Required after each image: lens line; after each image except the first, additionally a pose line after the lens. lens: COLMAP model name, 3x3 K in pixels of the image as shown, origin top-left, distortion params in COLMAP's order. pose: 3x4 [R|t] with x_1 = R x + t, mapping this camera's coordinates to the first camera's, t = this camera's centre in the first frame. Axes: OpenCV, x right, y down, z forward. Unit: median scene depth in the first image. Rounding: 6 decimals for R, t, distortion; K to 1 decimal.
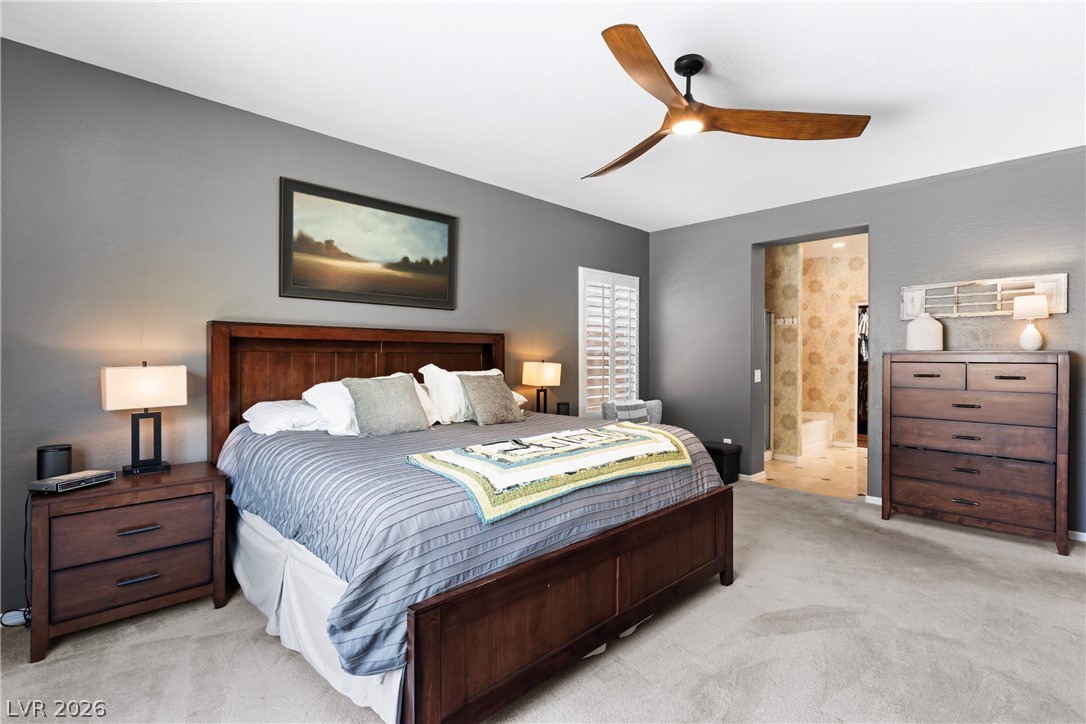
lens RADIAL K [[513.8, 0, 542.6], [0, 513.8, 357.6], [0, 0, 1]] dist [0.000626, 0.000428]
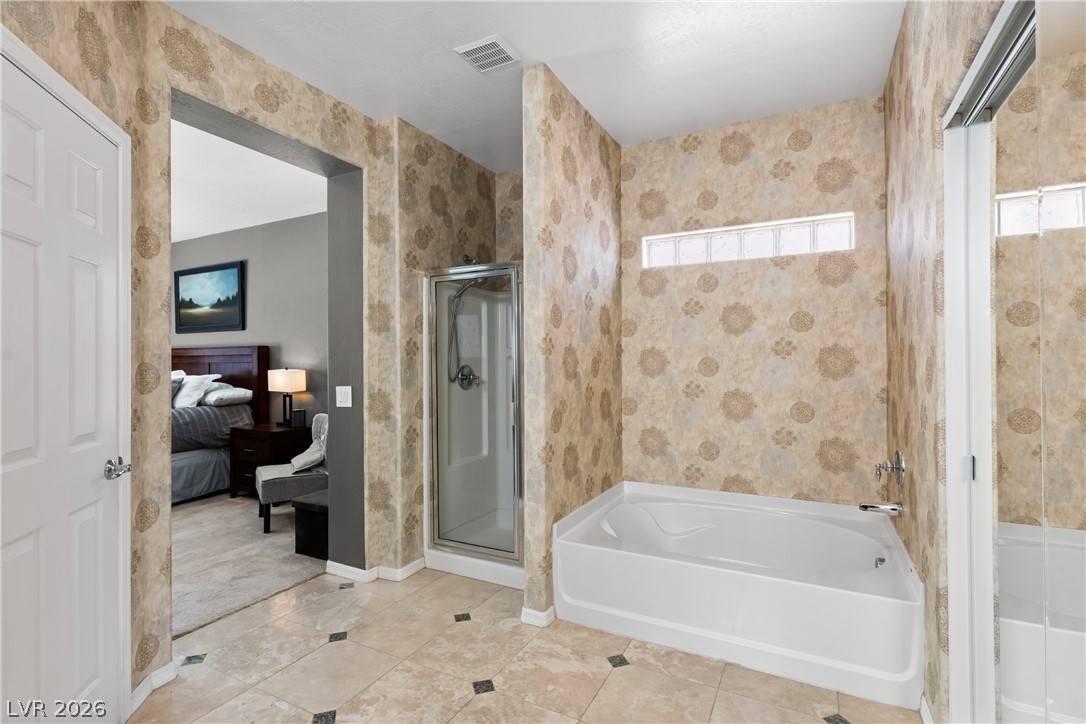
lens RADIAL K [[513.8, 0, 542.1], [0, 513.8, 361.2], [0, 0, 1]] dist [0.000626, 0.000428]
pose [[0.303332, -0.003485, -0.952879, 1.451171], [0.003125, 0.999992, -0.002662, -0.005461], [0.952880, -0.002170, 0.303340, 1.442857]]
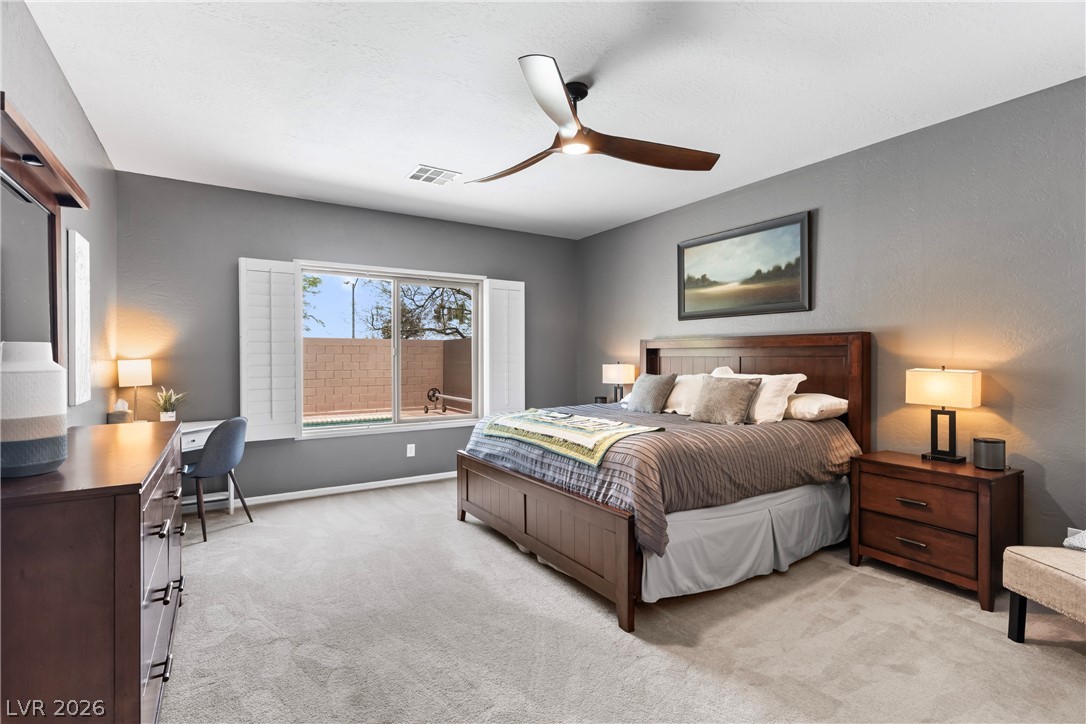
lens RADIAL K [[513.8, 0, 540.5], [0, 513.8, 359.3], [0, 0, 1]] dist [0.000626, 0.000428]
pose [[-0.215102, 0.004933, -0.976579, 0.917283], [-0.002303, 0.999982, 0.005559, -0.008228], [0.976589, 0.003444, -0.215087, 0.779141]]
